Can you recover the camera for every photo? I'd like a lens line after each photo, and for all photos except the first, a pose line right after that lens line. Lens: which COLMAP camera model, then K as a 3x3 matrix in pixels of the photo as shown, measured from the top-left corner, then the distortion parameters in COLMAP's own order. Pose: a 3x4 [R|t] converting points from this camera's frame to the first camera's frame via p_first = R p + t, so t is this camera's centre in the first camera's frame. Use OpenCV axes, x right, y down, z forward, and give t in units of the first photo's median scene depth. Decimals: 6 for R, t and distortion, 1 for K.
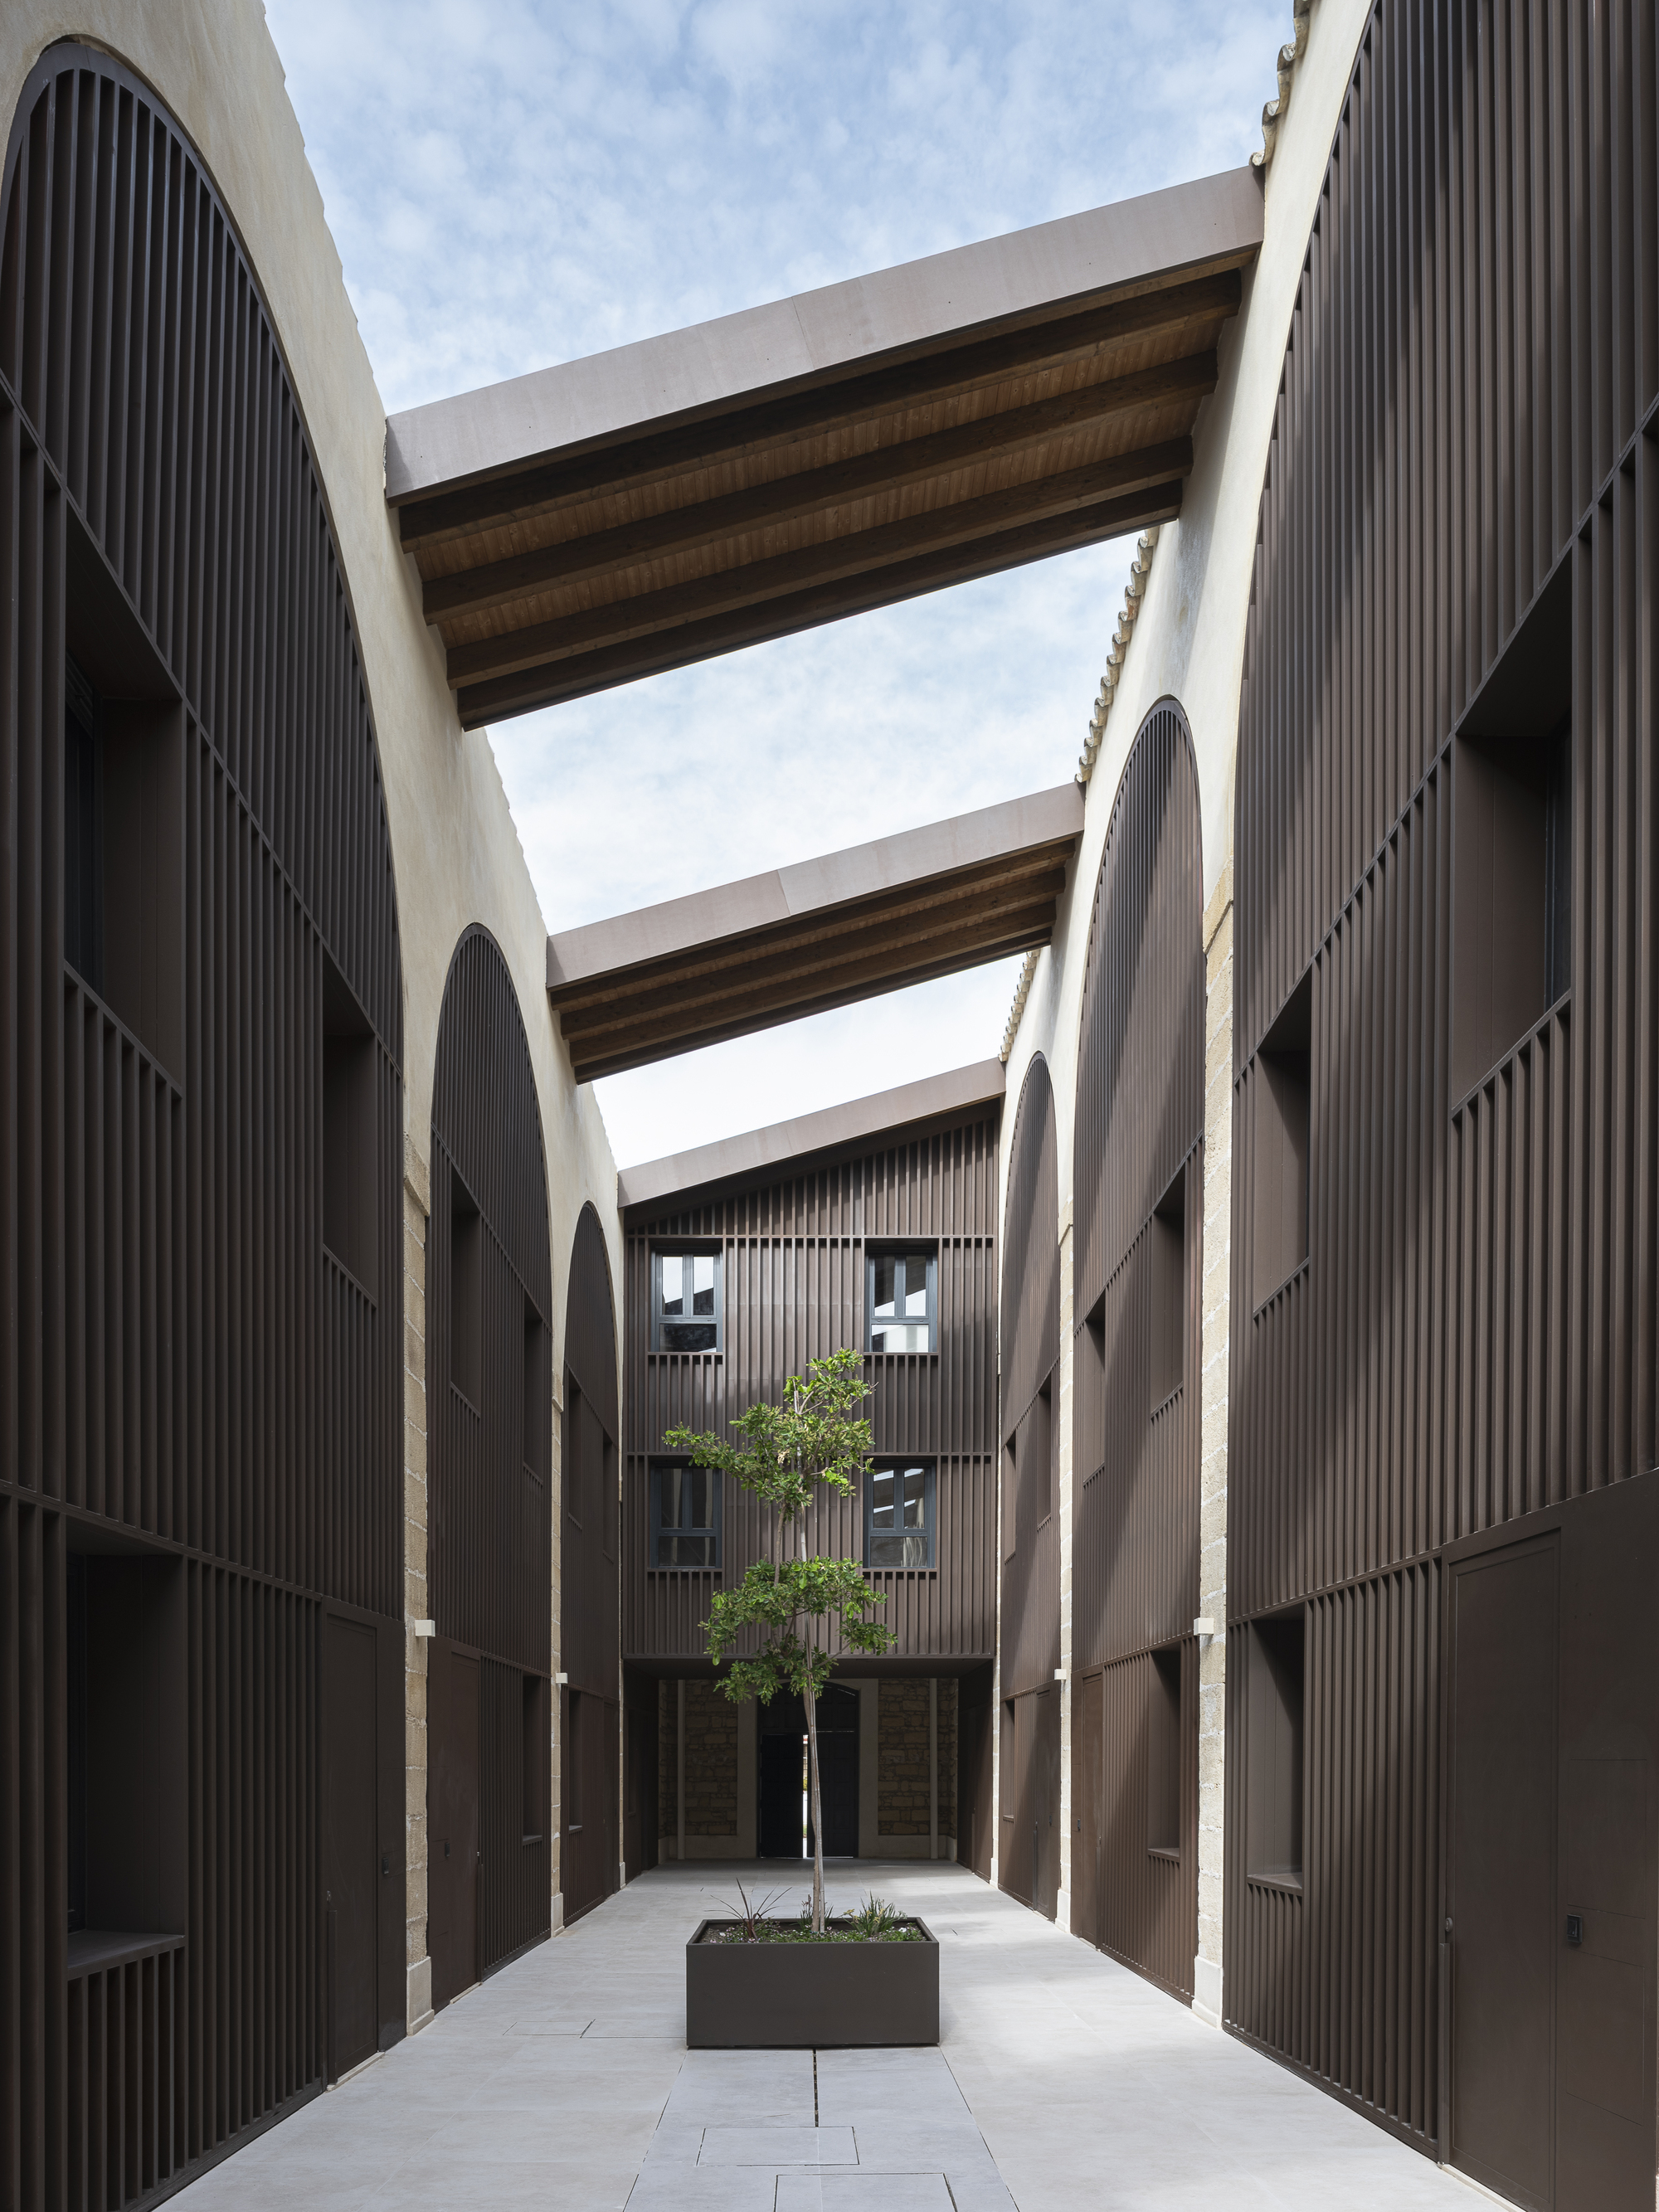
lens RADIAL K [[1768.4, 0, 829.5], [0, 1768.4, 1106.0], [0, 0, 1]] dist [0.005051, -0.055915]
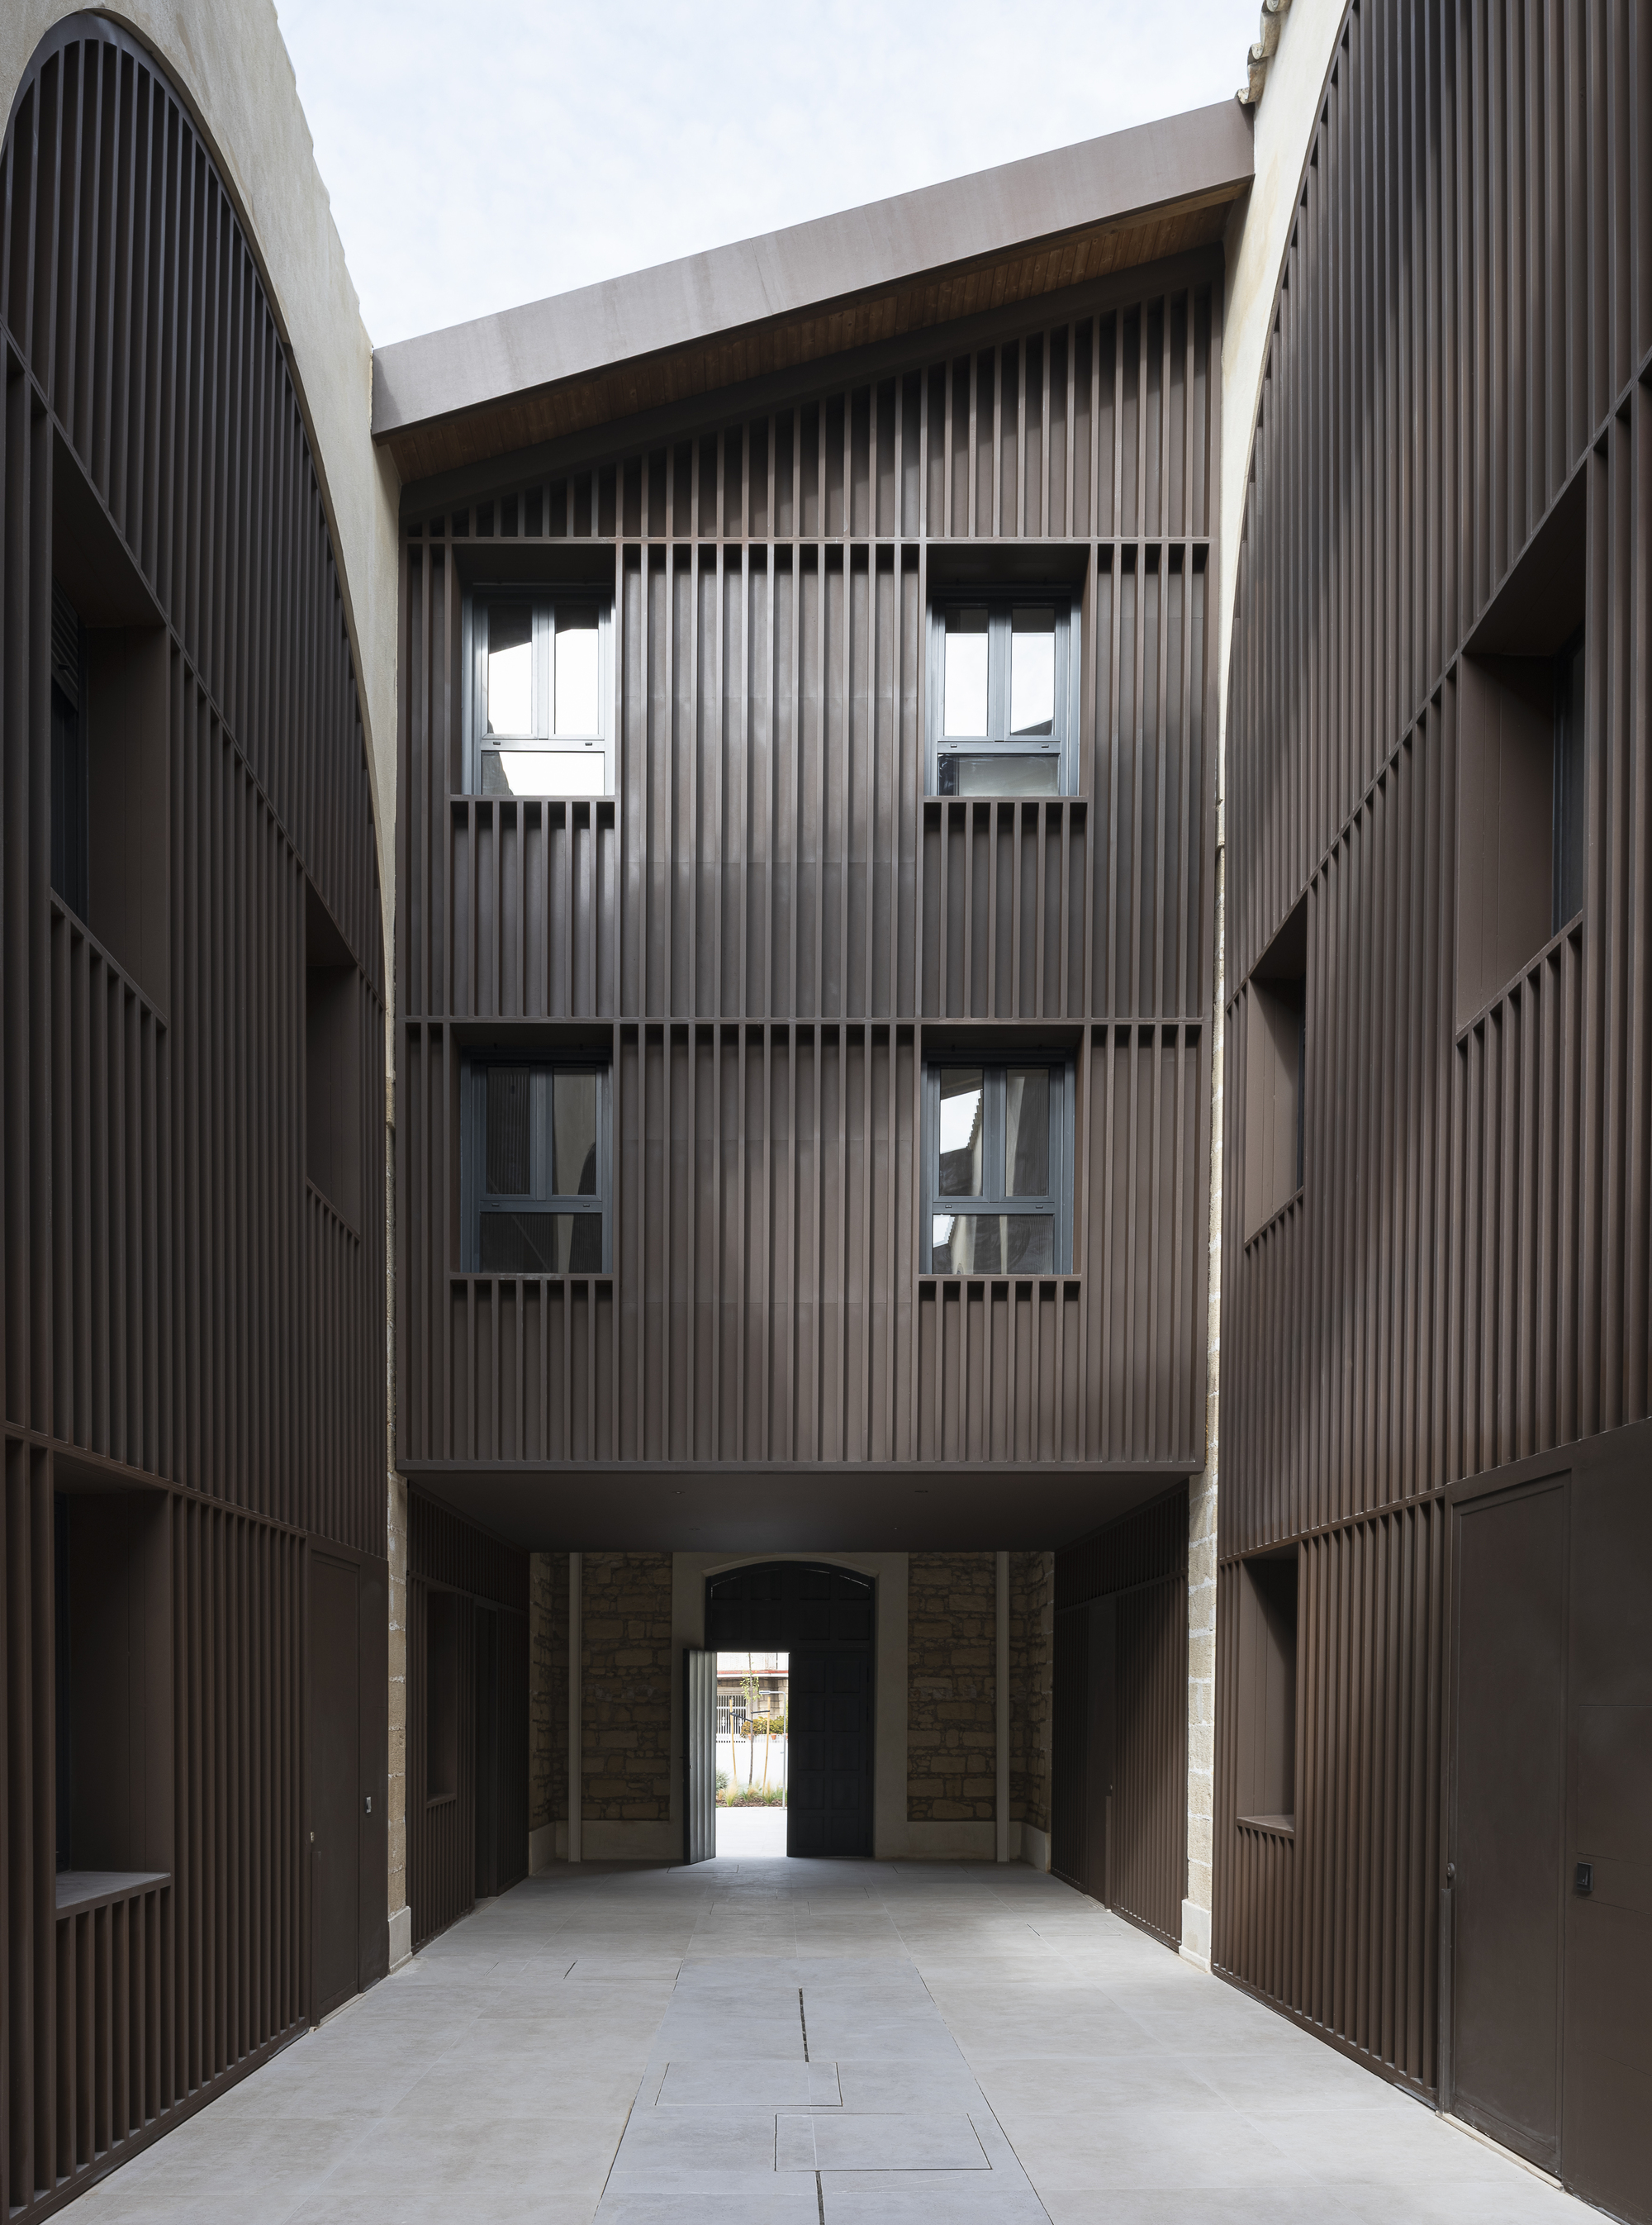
lens RADIAL K [[1613.1, 0, 815.6], [0, 1613.1, 1111.9], [0, 0, 1]] dist [0.008117, -0.071304]
pose [[0.999984, 0.005569, 0.000083, -0.001567], [-0.005569, 0.999972, 0.004901, 0.042354], [-0.000056, -0.004902, 0.999988, 0.113317]]
